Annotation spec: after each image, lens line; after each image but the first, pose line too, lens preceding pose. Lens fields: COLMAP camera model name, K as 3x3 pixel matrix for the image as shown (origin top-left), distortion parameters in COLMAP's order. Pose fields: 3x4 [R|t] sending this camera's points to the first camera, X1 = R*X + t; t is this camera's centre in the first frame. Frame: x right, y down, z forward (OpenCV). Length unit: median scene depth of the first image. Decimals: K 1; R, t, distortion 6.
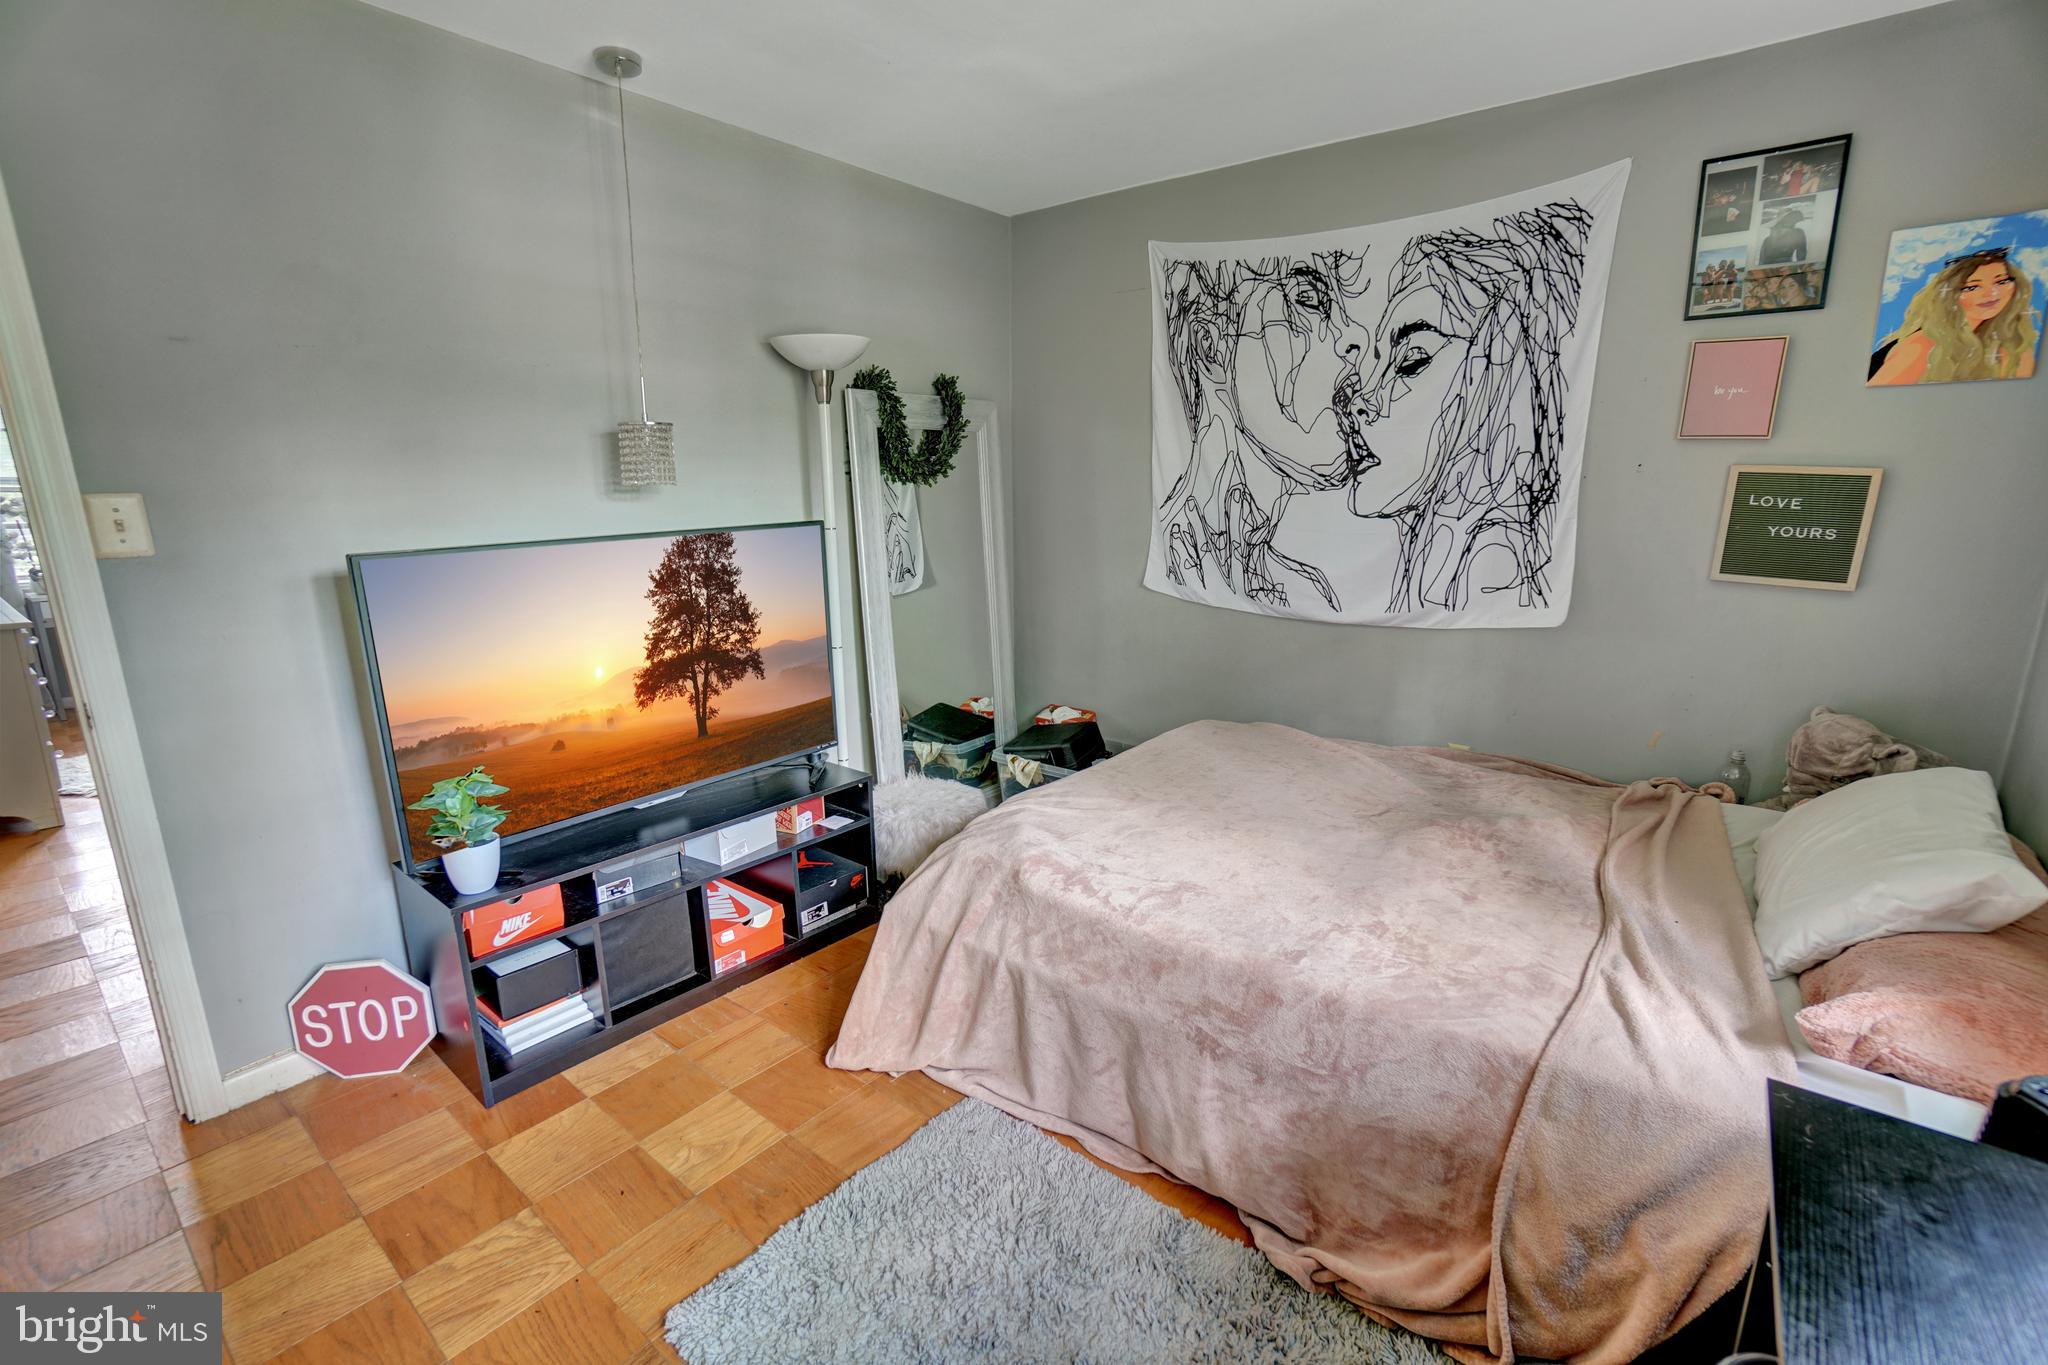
lens RADIAL K [[934.6, 0, 1013.8], [0, 934.6, 684.9], [0, 0, 1]] dist [-0.053351, 0.016539]
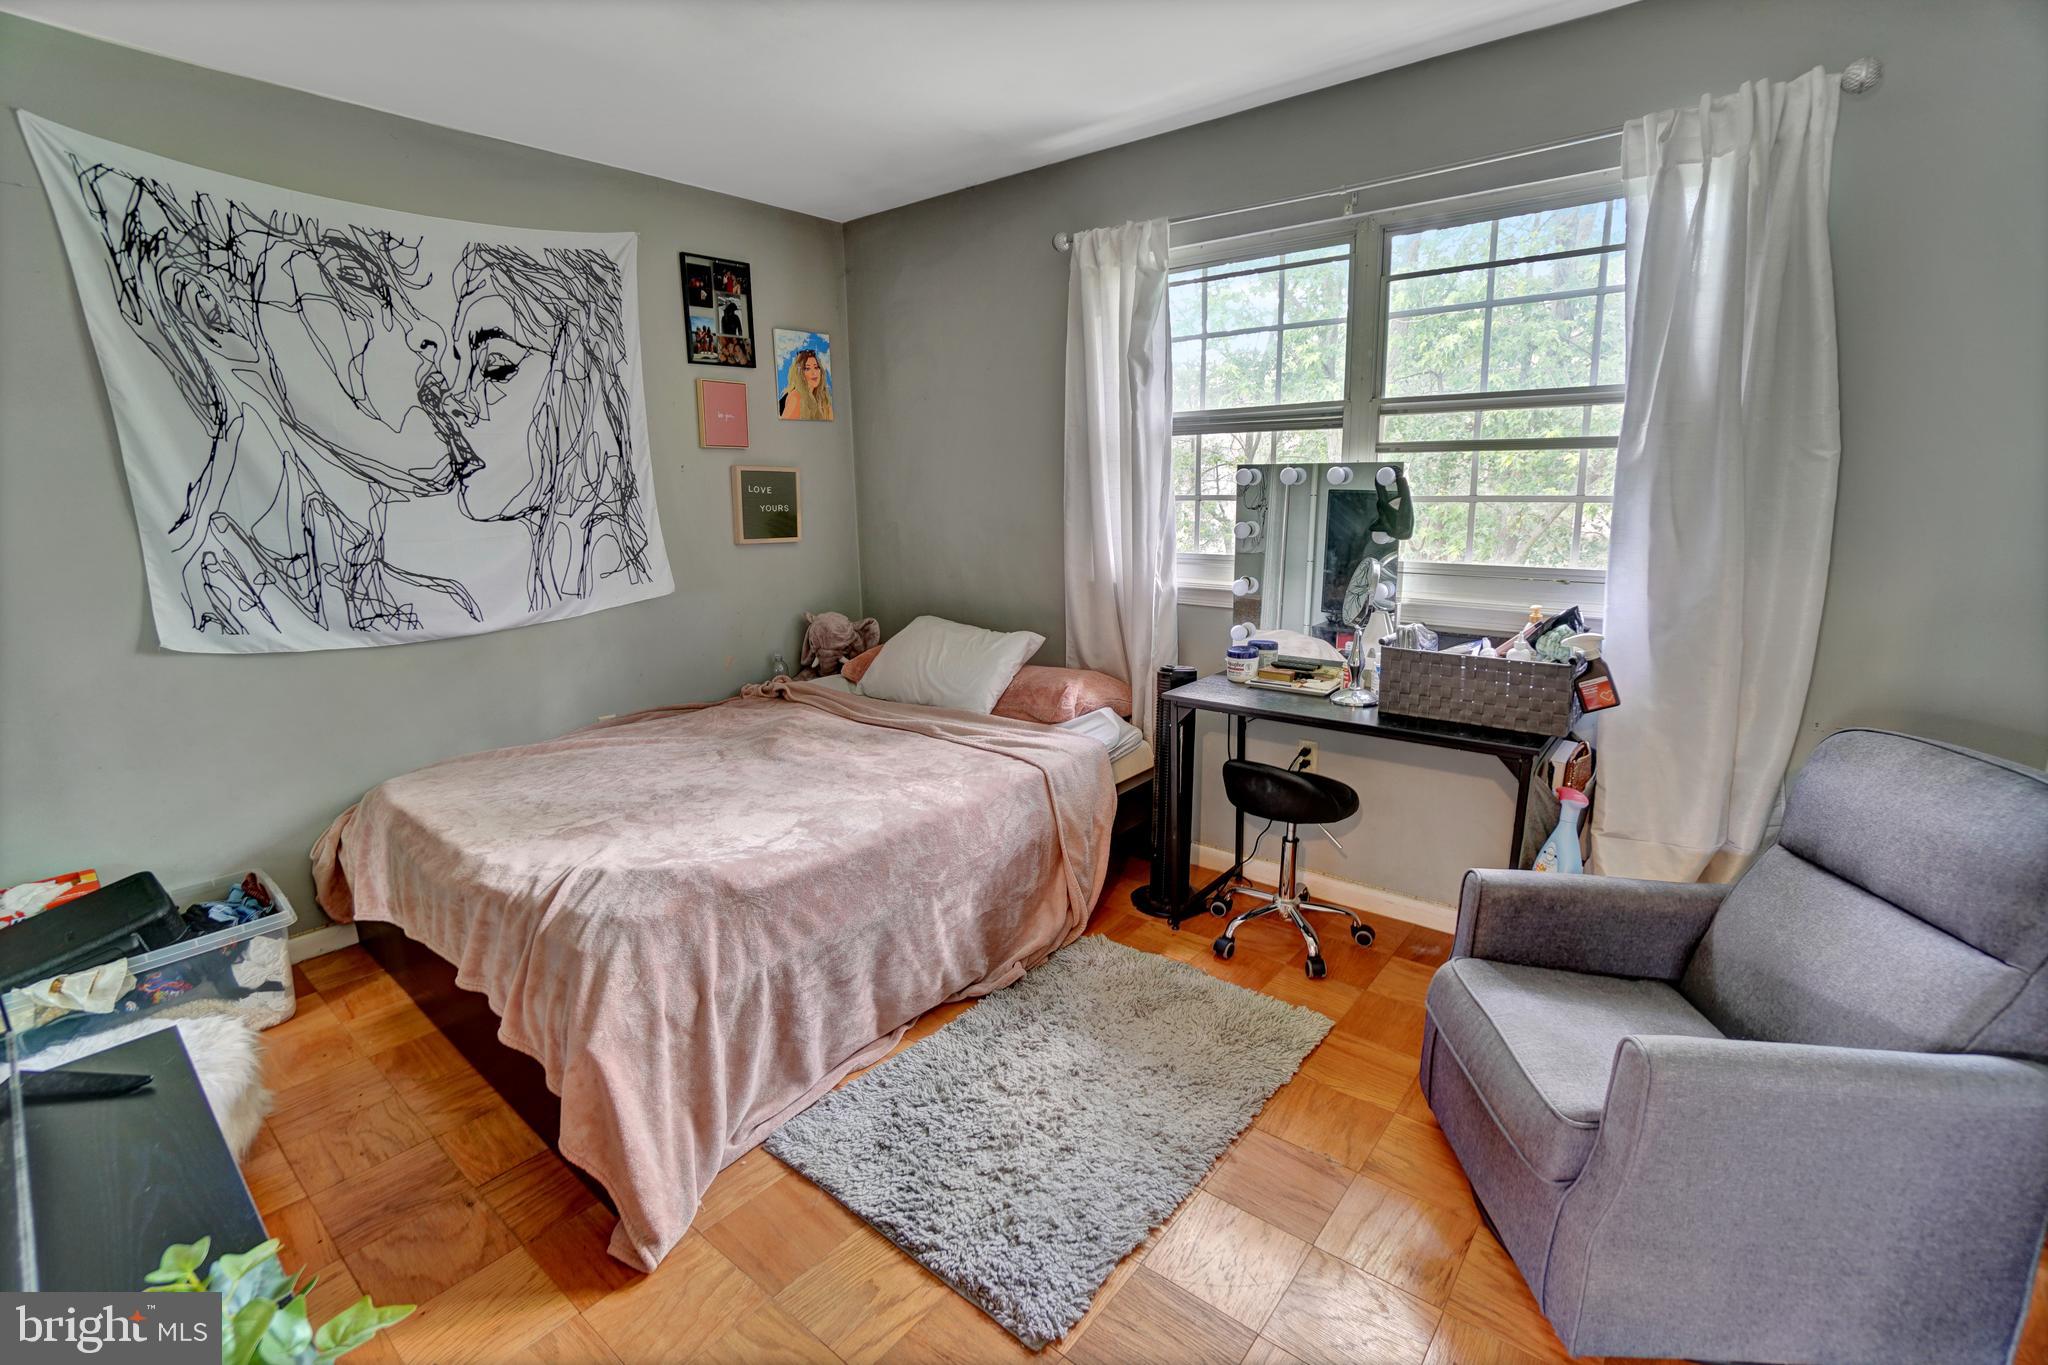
lens RADIAL K [[934.6, 0, 1028.3], [0, 934.6, 698.6], [0, 0, 1]] dist [-0.053351, 0.016539]
pose [[-0.024543, -0.224715, 0.974115, -0.657036], [0.232959, 0.946298, 0.224167, -0.091219], [-0.972177, 0.232431, 0.029124, 0.477599]]
